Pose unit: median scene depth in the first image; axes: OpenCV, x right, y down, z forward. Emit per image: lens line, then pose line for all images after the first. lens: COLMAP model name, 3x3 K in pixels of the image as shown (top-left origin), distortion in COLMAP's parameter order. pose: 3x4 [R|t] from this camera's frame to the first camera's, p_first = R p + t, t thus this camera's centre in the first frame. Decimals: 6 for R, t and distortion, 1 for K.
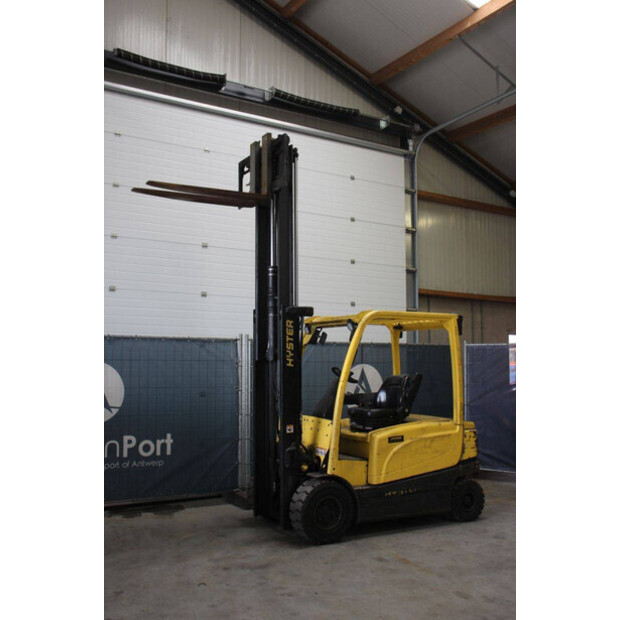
lens RADIAL K [[637.5, 0, 303.8], [0, 637.5, 313.9], [0, 0, 1]] dist [-0.031532, 0.000000]
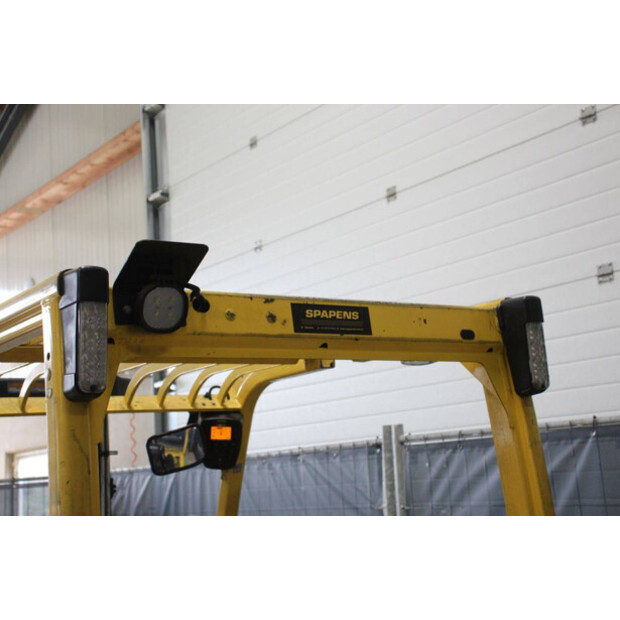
lens RADIAL K [[1019.3, 0, 311.6], [0, 1019.3, 310.0], [0, 0, 1]] dist [0.095740, 0.000000]
pose [[0.092045, -0.176837, -0.979927, 0.509211], [0.140440, 0.976573, -0.163040, 0.062944], [0.985801, -0.122614, 0.114724, 1.055283]]
